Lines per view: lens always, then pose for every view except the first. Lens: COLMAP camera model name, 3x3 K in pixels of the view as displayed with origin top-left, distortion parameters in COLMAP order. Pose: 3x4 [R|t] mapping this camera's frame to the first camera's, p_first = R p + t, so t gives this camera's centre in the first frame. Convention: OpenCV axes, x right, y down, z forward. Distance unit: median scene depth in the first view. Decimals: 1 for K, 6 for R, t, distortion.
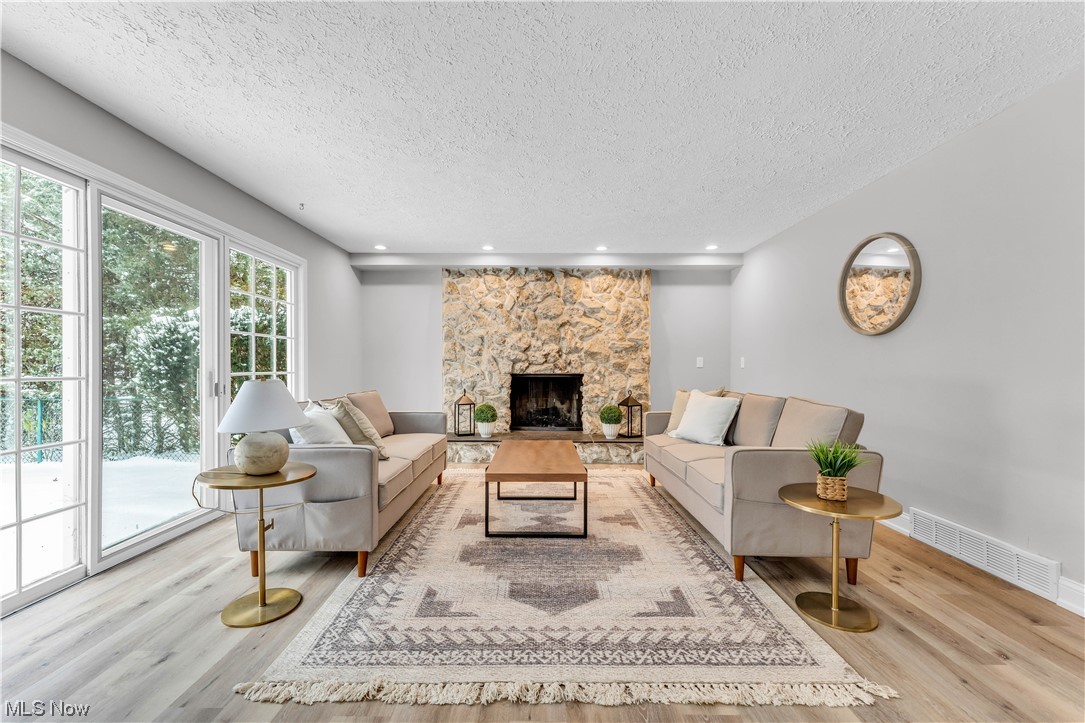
lens RADIAL K [[440.3, 0, 541.4], [0, 440.3, 365.4], [0, 0, 1]] dist [-0.000552, -0.000016]
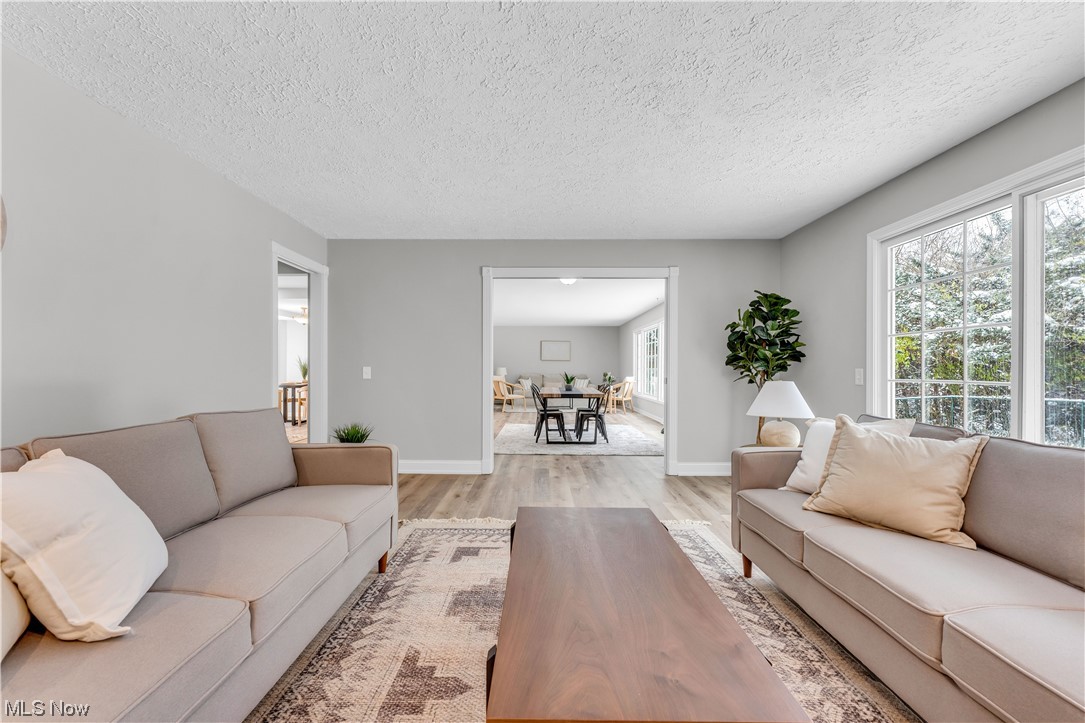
lens RADIAL K [[440.3, 0, 542.2], [0, 440.3, 366.3], [0, 0, 1]] dist [-0.000552, -0.000016]
pose [[-0.999968, -0.007847, 0.001745, 0.066006], [-0.007846, 0.999969, 0.000438, -0.004585], [-0.001749, 0.000424, -0.999998, 1.897448]]
